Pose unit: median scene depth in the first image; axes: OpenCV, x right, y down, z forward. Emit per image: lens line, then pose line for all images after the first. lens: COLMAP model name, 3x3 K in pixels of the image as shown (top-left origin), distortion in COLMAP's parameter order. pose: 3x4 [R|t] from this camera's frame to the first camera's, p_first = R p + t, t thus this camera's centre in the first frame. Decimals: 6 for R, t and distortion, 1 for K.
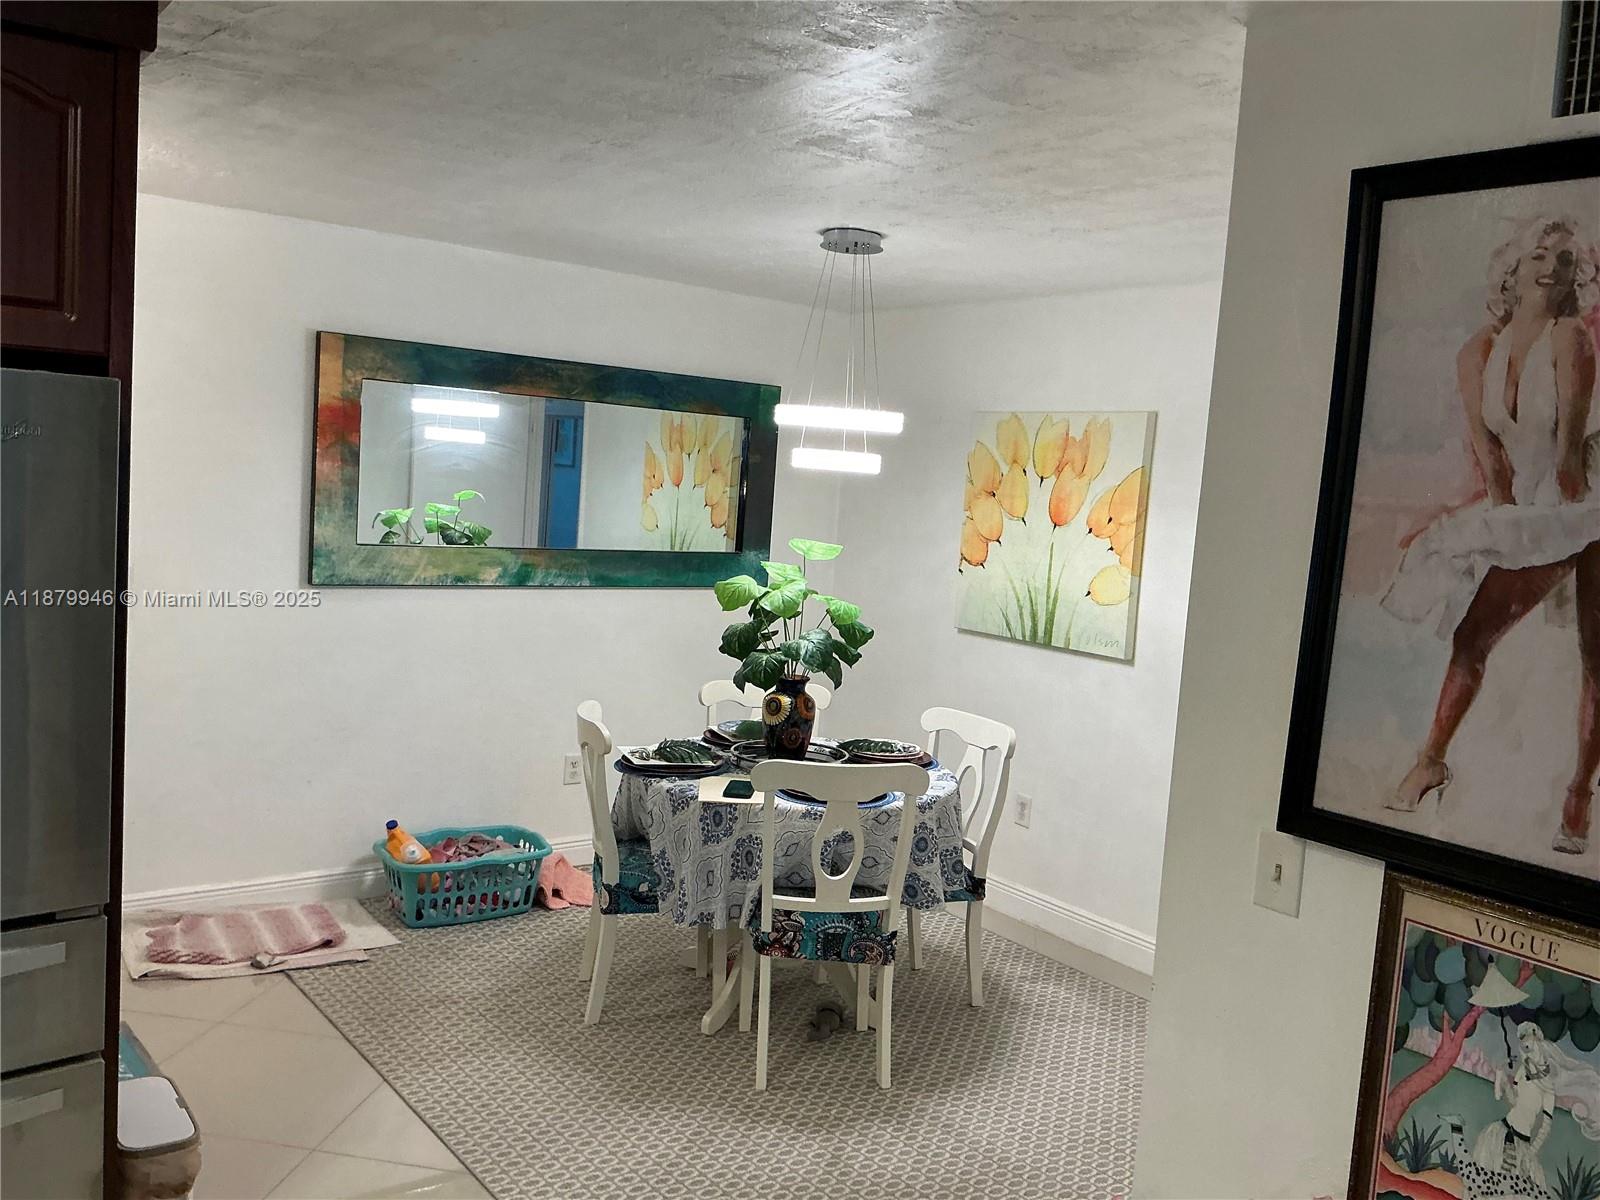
lens RADIAL K [[1337.9, 0, 827.8], [0, 1337.9, 595.1], [0, 0, 1]] dist [0.033665, -0.096066]
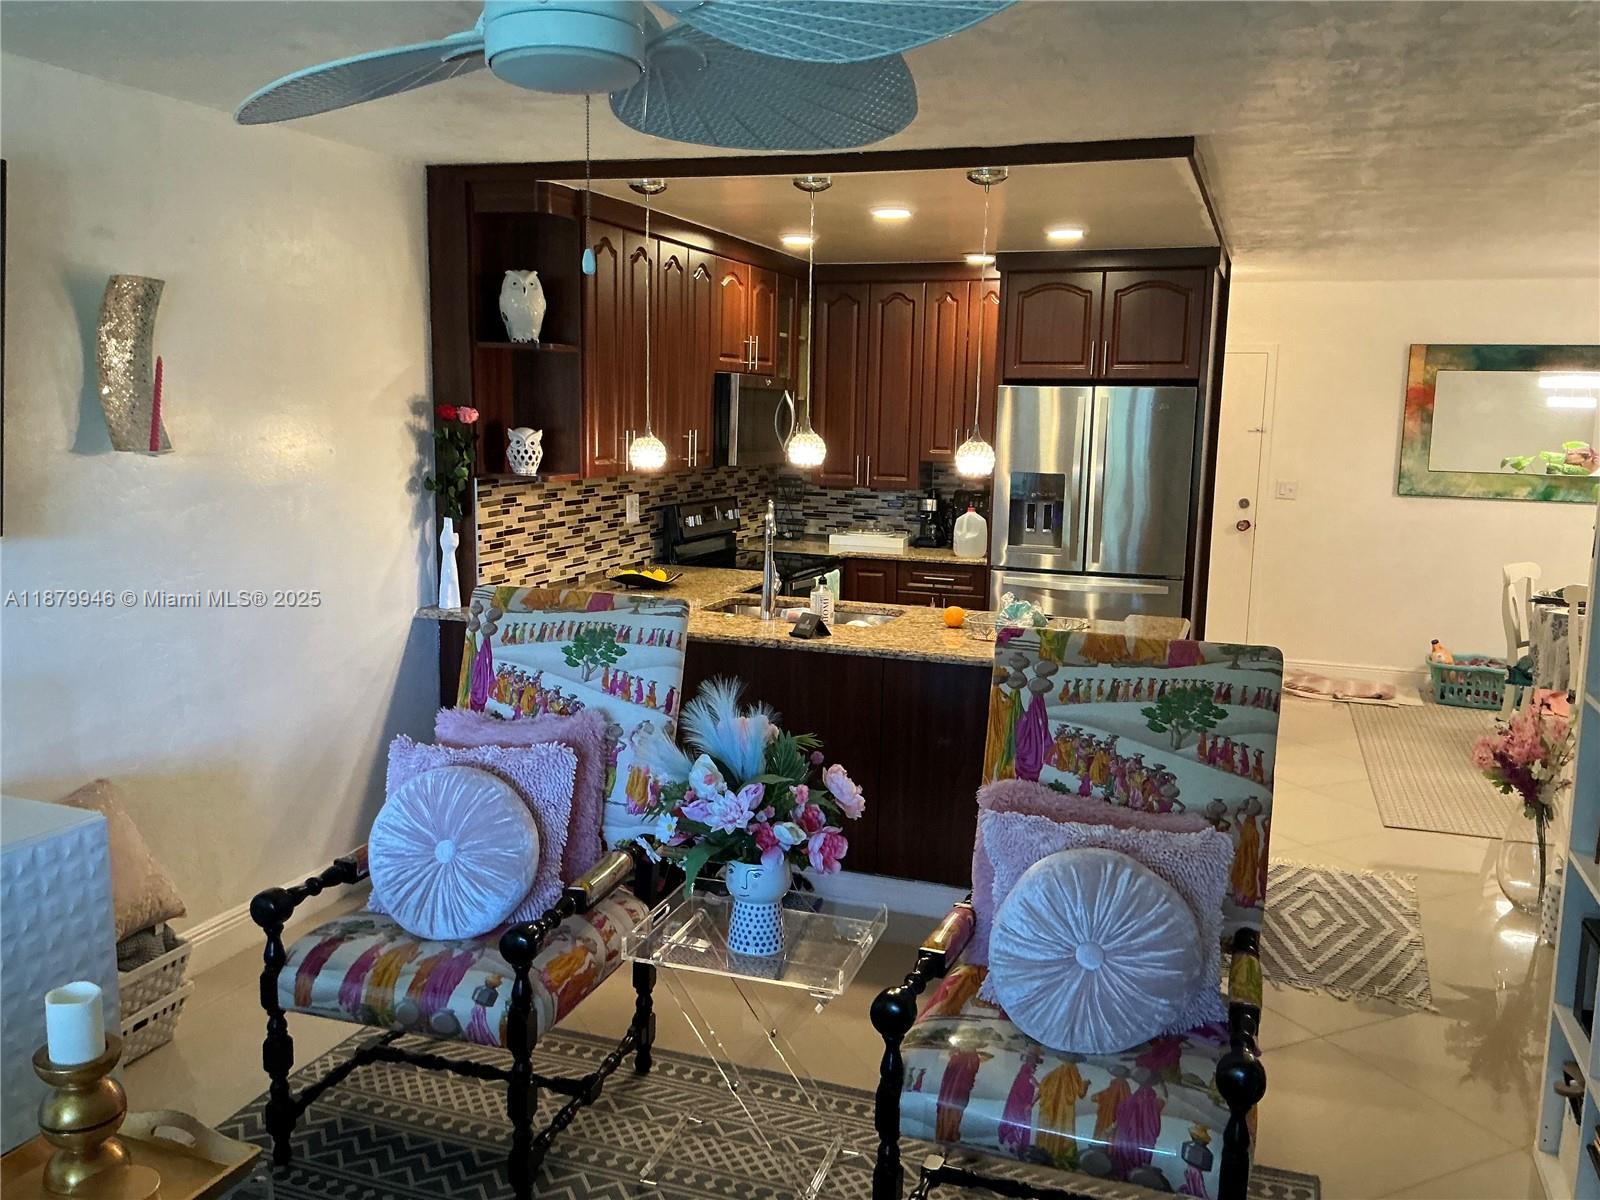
lens RADIAL K [[1337.9, 0, 799.0], [0, 1337.9, 601.7], [0, 0, 1]] dist [0.033665, -0.096066]
pose [[0.539326, 0.069022, -0.839264, 0.632771], [-0.057909, 0.997316, 0.044807, 0.094249], [0.840104, 0.024436, 0.541875, -0.546426]]
